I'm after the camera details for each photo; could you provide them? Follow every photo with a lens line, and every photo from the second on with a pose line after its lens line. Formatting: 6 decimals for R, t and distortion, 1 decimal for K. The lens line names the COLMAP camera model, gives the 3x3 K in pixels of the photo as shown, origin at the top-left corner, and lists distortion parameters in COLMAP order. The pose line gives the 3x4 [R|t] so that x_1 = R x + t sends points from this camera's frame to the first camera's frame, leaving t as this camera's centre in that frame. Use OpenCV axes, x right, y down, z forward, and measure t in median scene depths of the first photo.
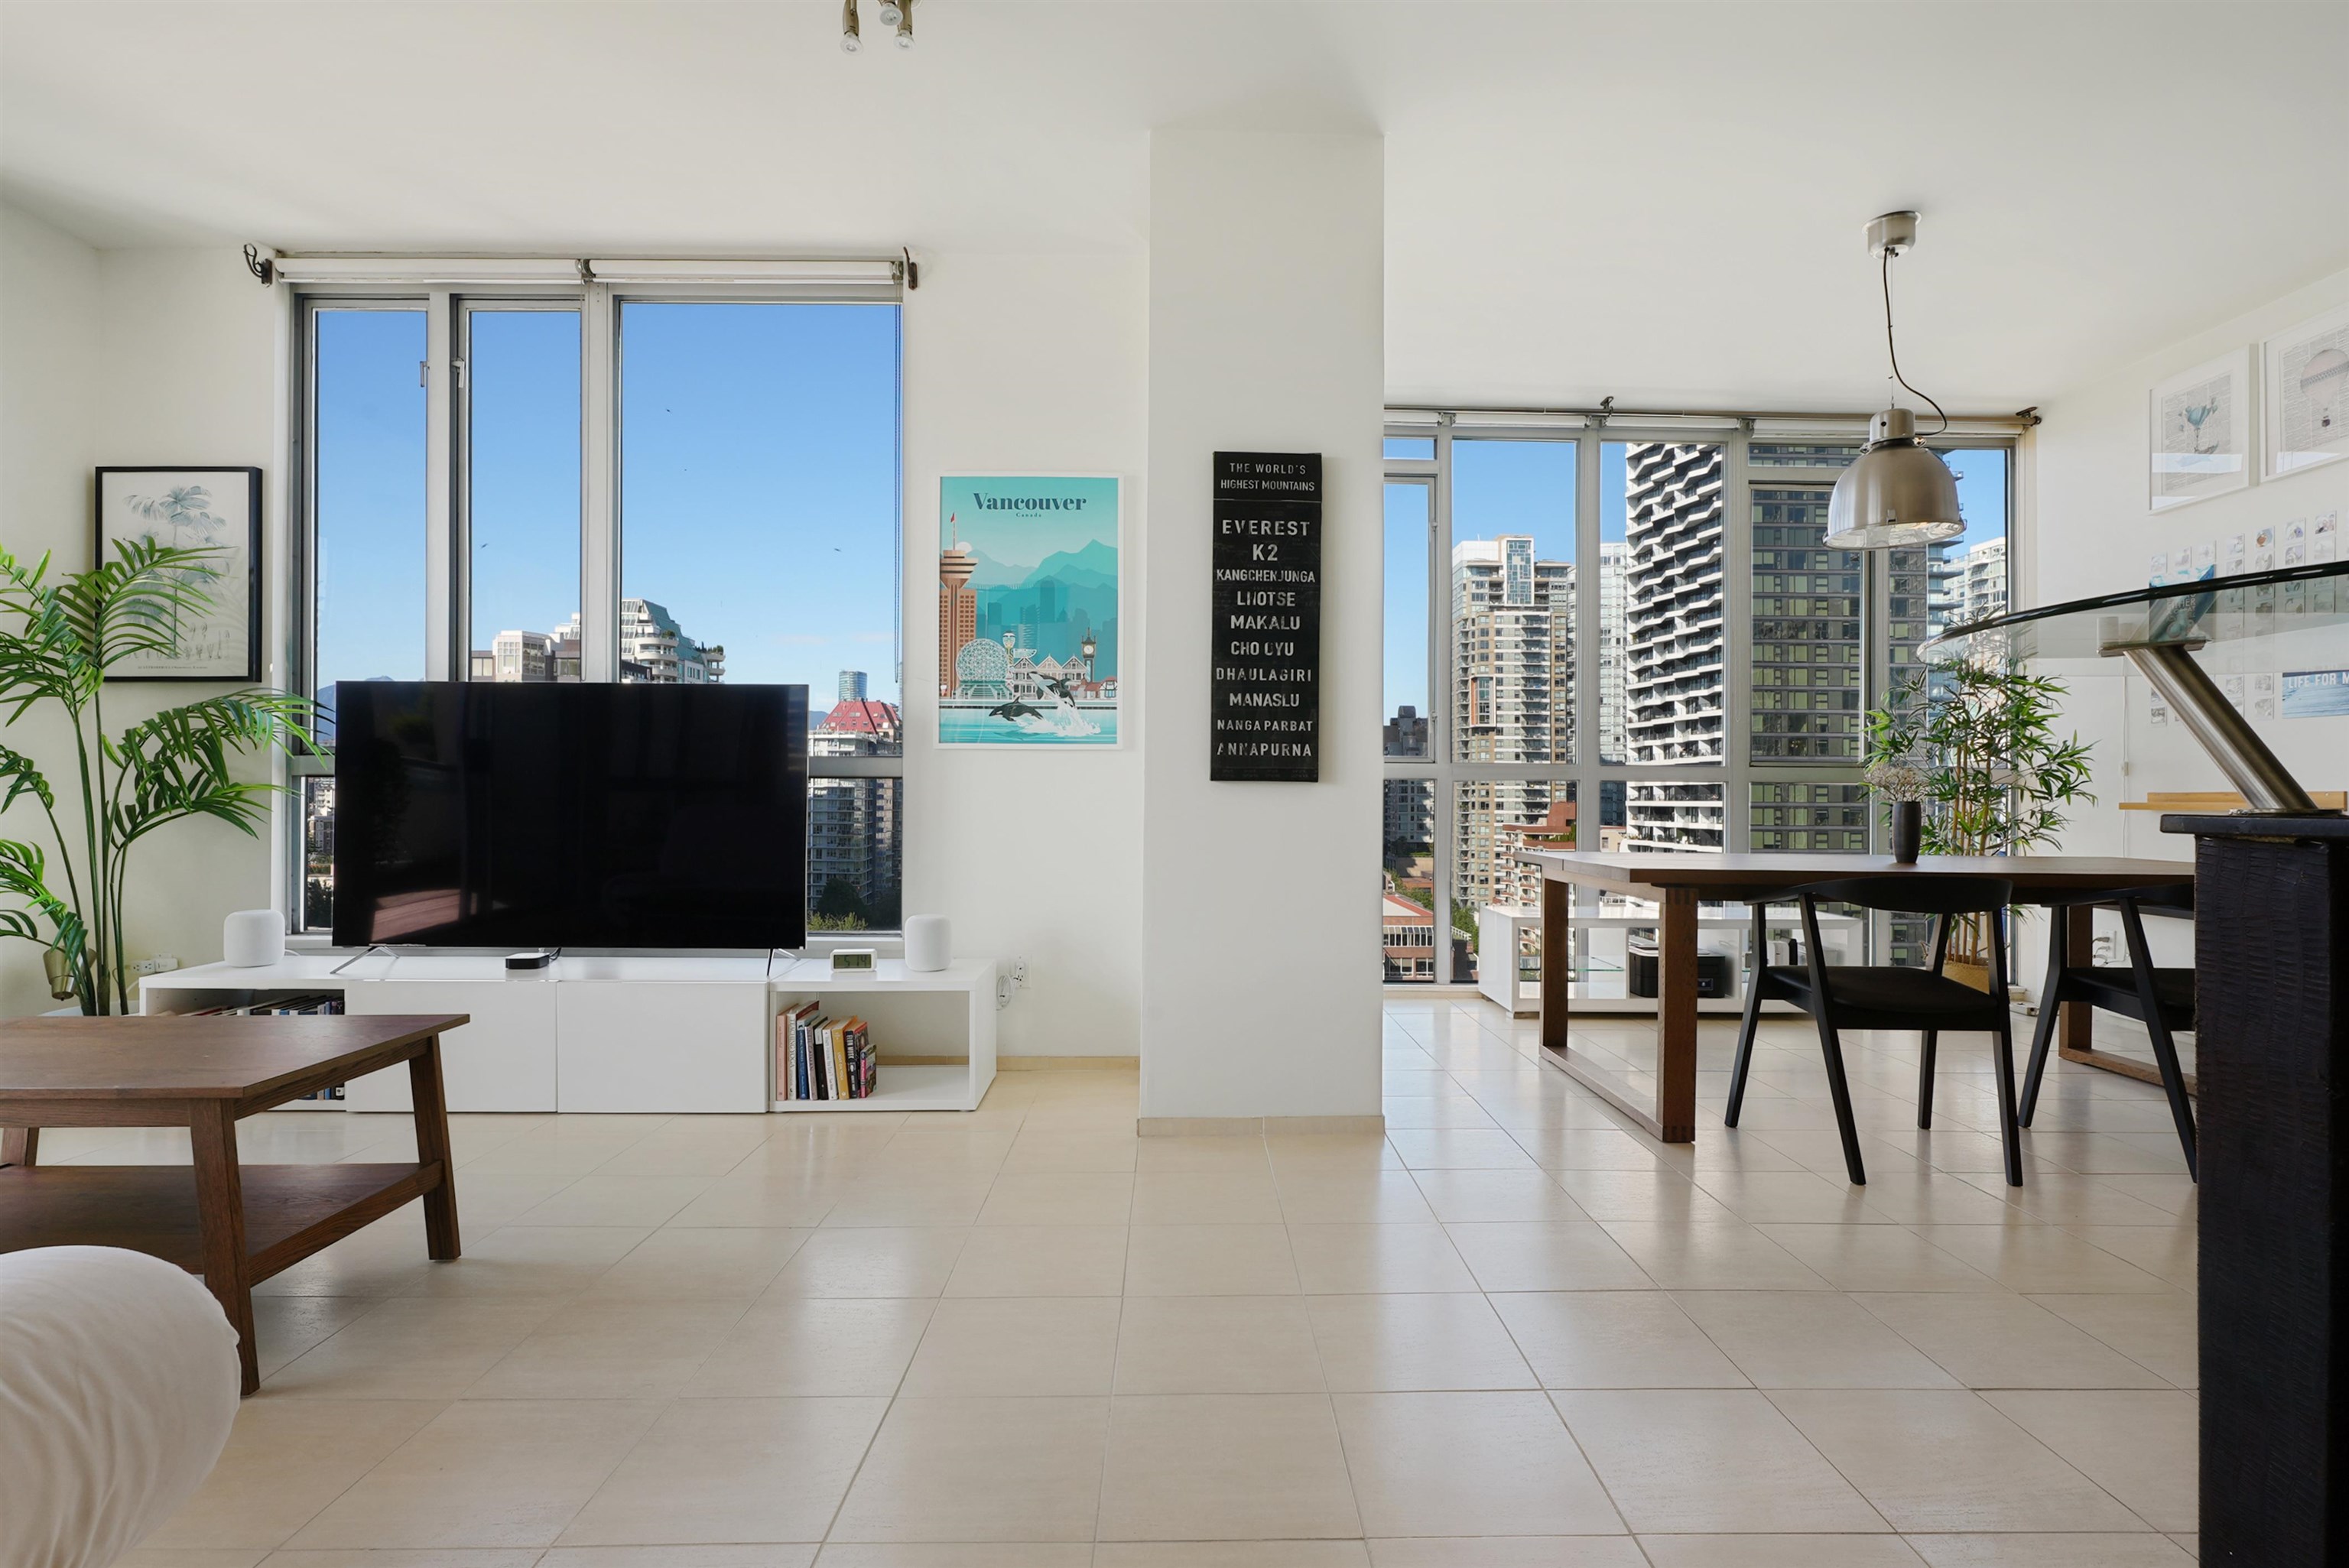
lens RADIAL K [[1084.0, 0, 1220.3], [0, 1084.0, 828.3], [0, 0, 1]] dist [-0.017169, 0.005884]
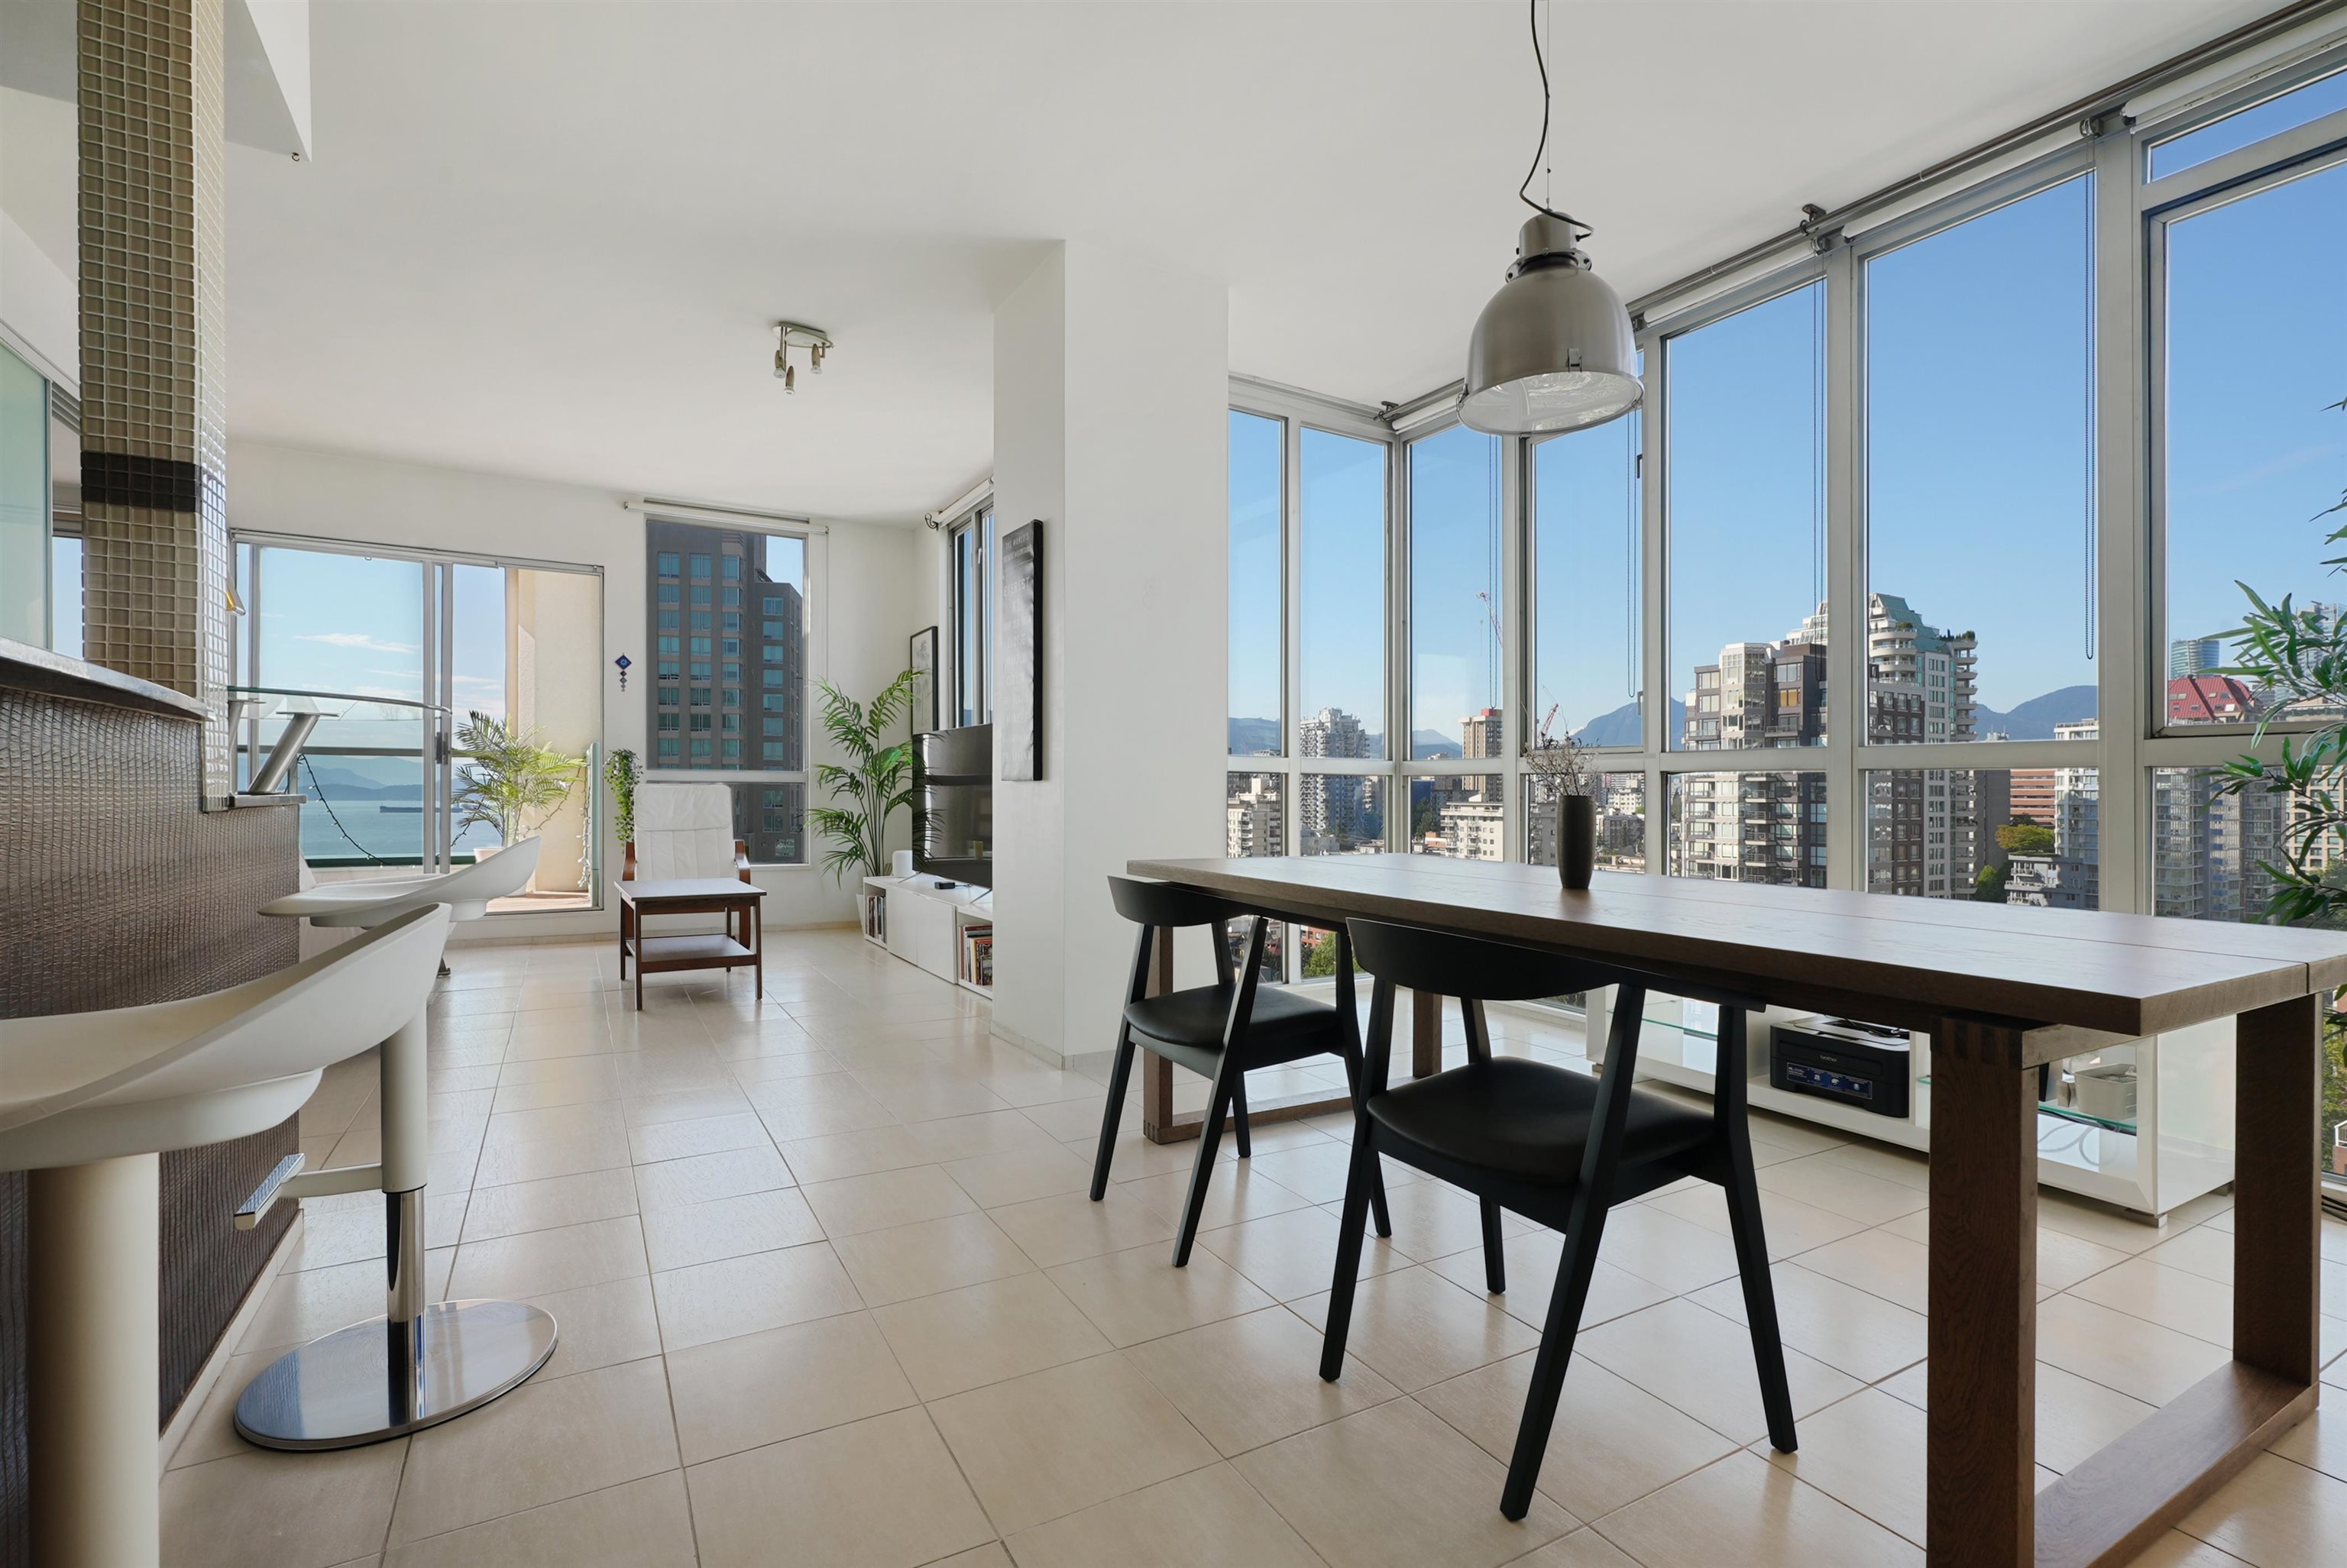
lens RADIAL K [[1083.0, 0, 1172.6], [0, 1083.0, 823.9], [0, 0, 1]] dist [-0.017169, 0.005884]
pose [[0.455582, 0.024634, -0.889853, 1.061129], [-0.030943, 0.999451, 0.011826, -0.012147], [0.889656, 0.022147, 0.456094, 0.491009]]
